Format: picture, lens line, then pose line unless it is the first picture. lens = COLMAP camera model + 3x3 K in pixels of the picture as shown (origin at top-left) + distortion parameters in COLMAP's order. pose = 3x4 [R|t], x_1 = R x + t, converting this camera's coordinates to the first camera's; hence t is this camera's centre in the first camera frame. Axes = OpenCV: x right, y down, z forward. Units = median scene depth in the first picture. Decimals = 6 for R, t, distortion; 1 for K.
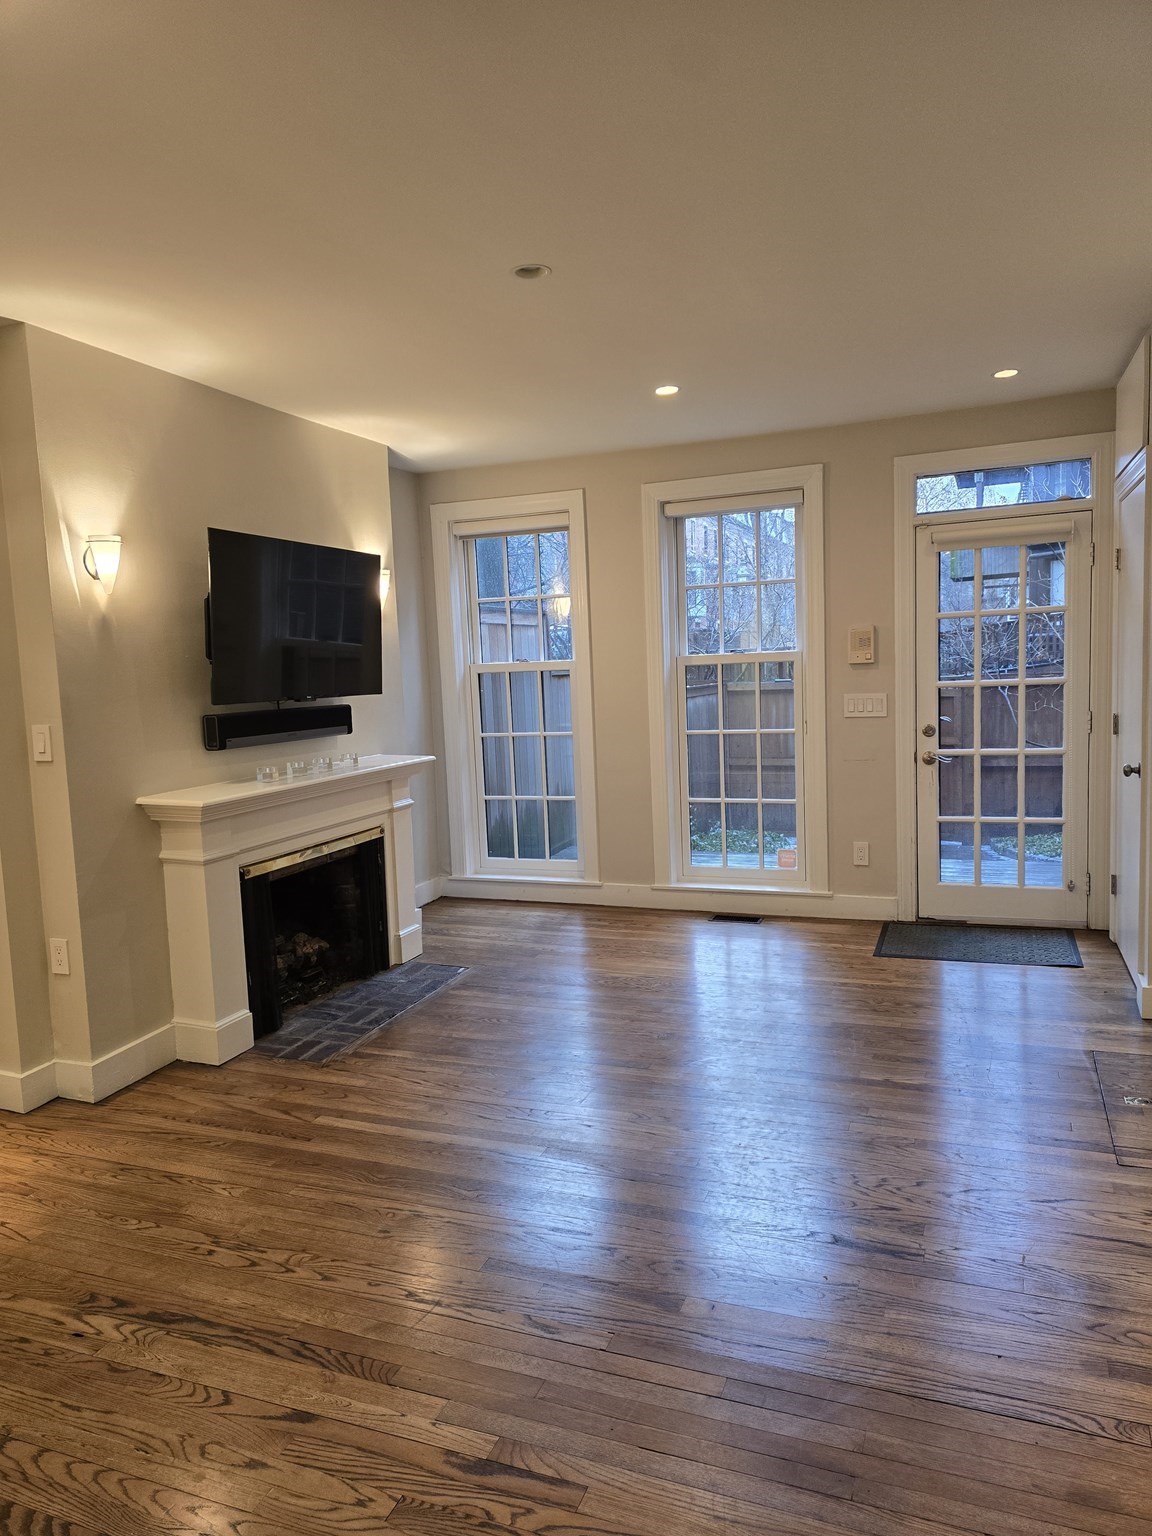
lens RADIAL K [[1024.9, 0, 578.0], [0, 1024.9, 777.5], [0, 0, 1]] dist [0.058759, -0.056171]
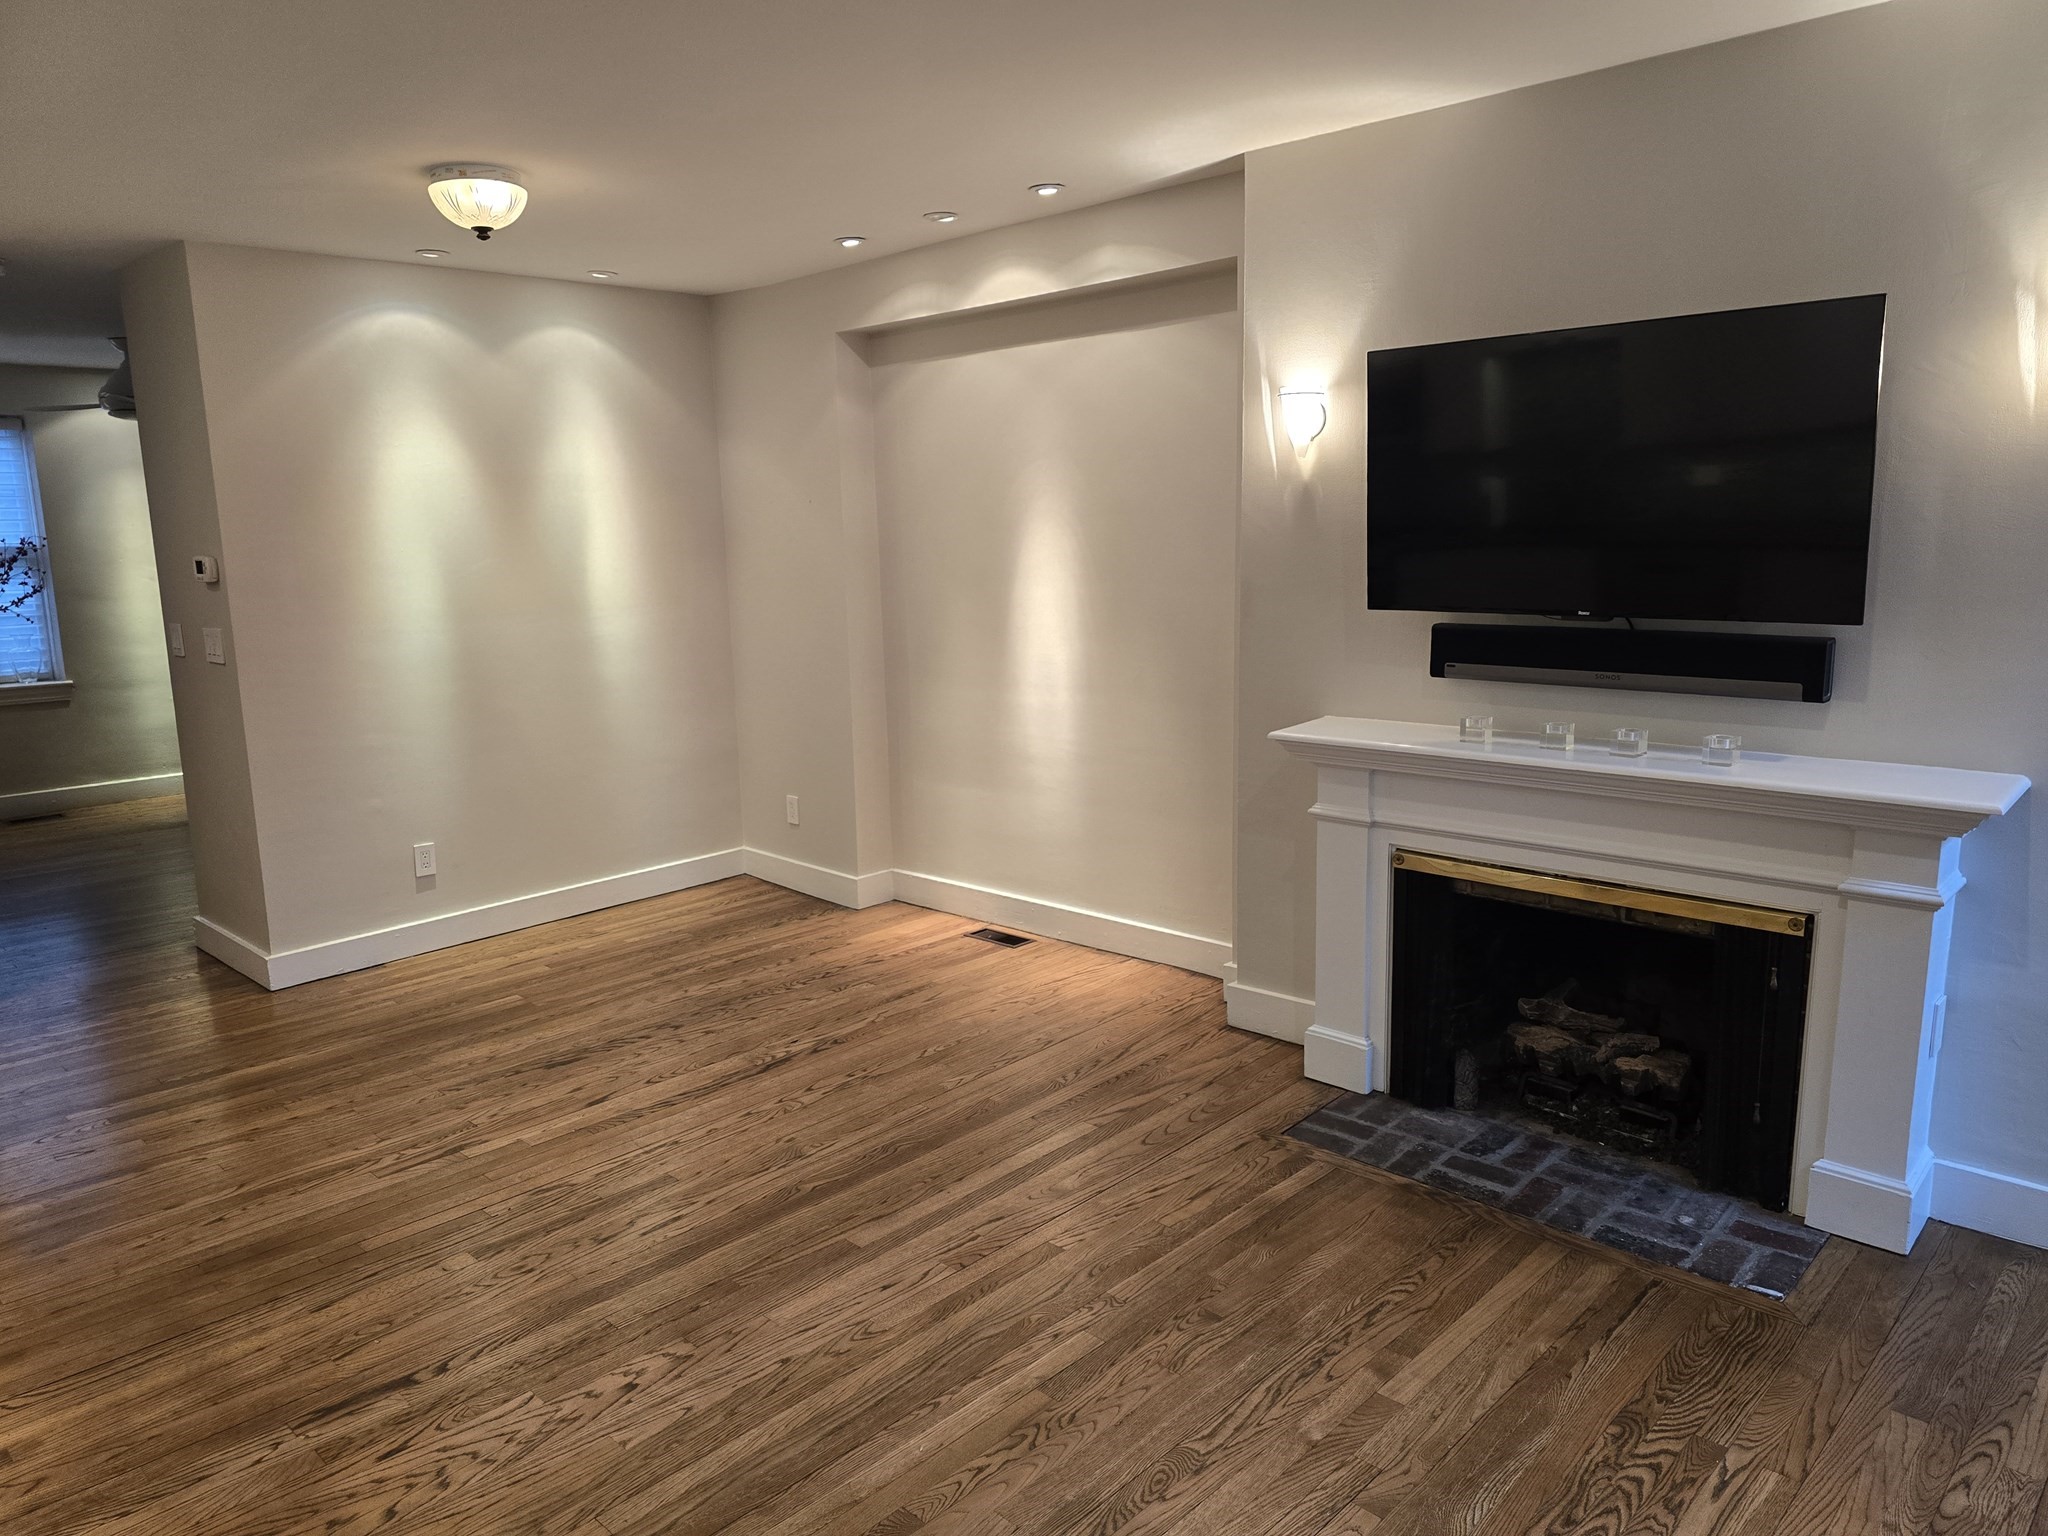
lens RADIAL K [[1366.6, 0, 1028.3], [0, 1366.6, 755.7], [0, 0, 1]] dist [0.058759, -0.056171]
pose [[-0.365229, 0.202371, -0.908655, 0.575129], [-0.068234, 0.967640, 0.242934, -0.176232], [0.928414, 0.150727, -0.339601, 1.064843]]
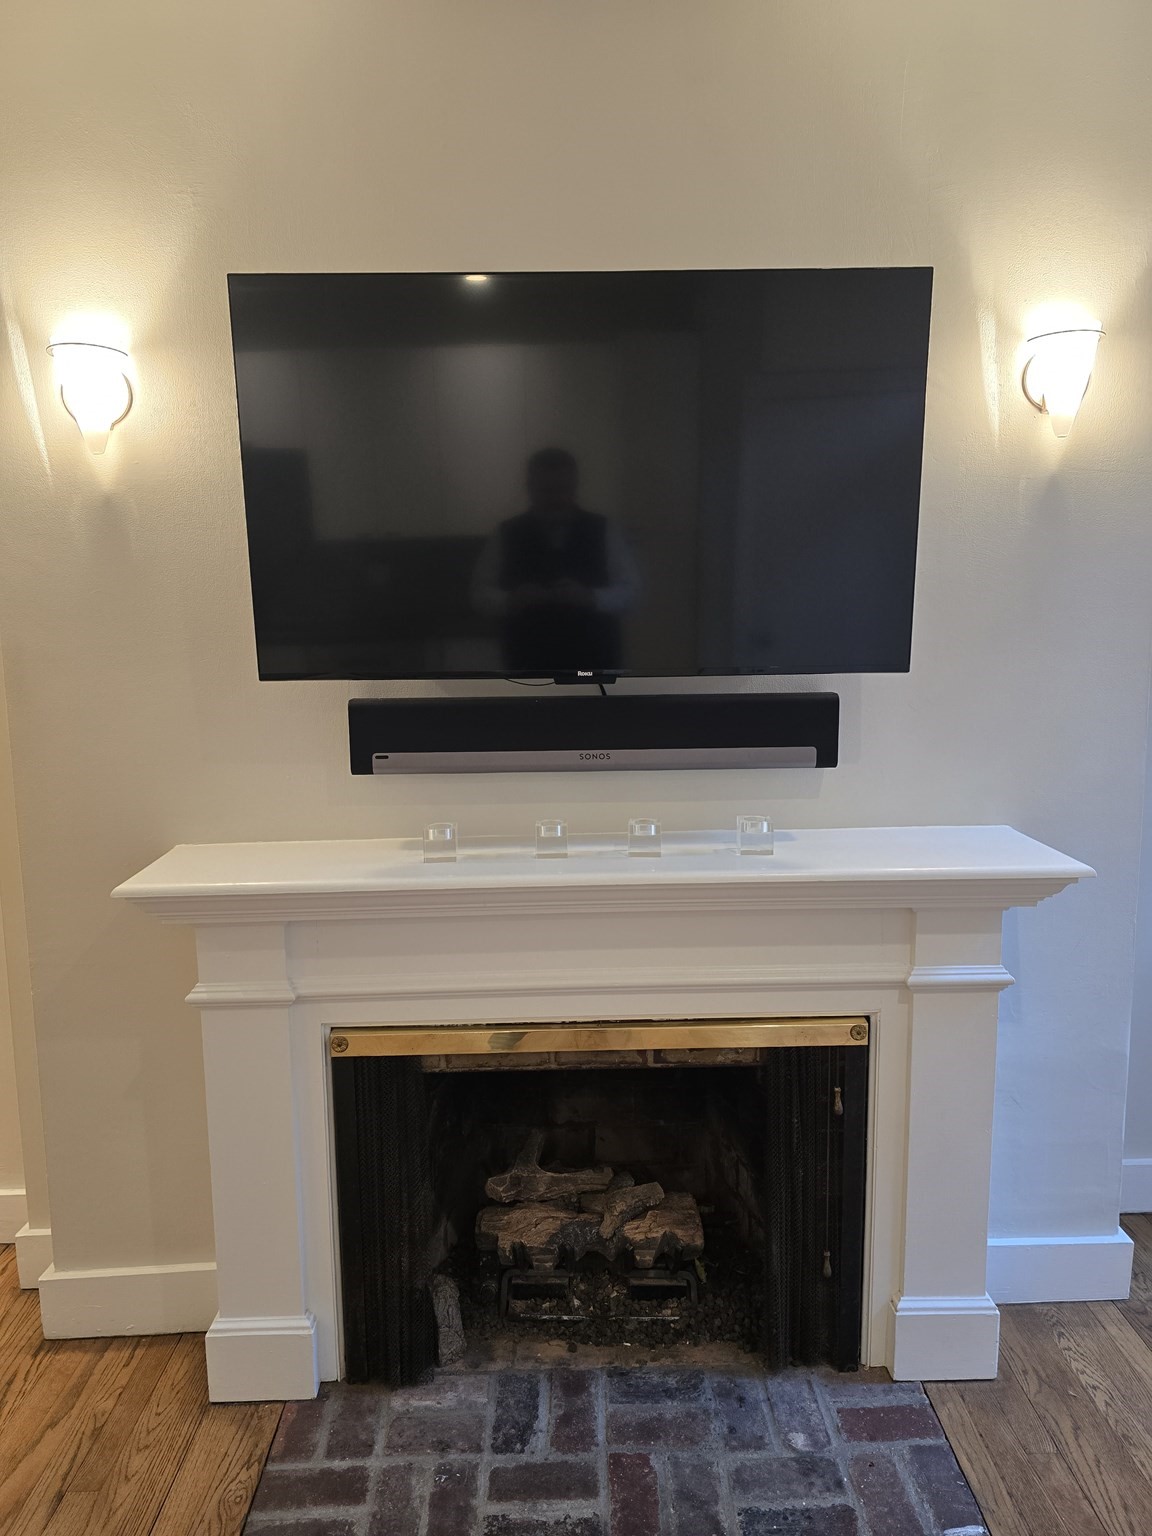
lens RADIAL K [[1024.9, 0, 578.0], [0, 1024.9, 777.5], [0, 0, 1]] dist [0.058759, -0.056171]
pose [[0.387222, 0.159394, -0.908104, 0.122454], [-0.101855, 0.986309, 0.129690, -0.096625], [0.916343, 0.042276, 0.398155, 0.903507]]
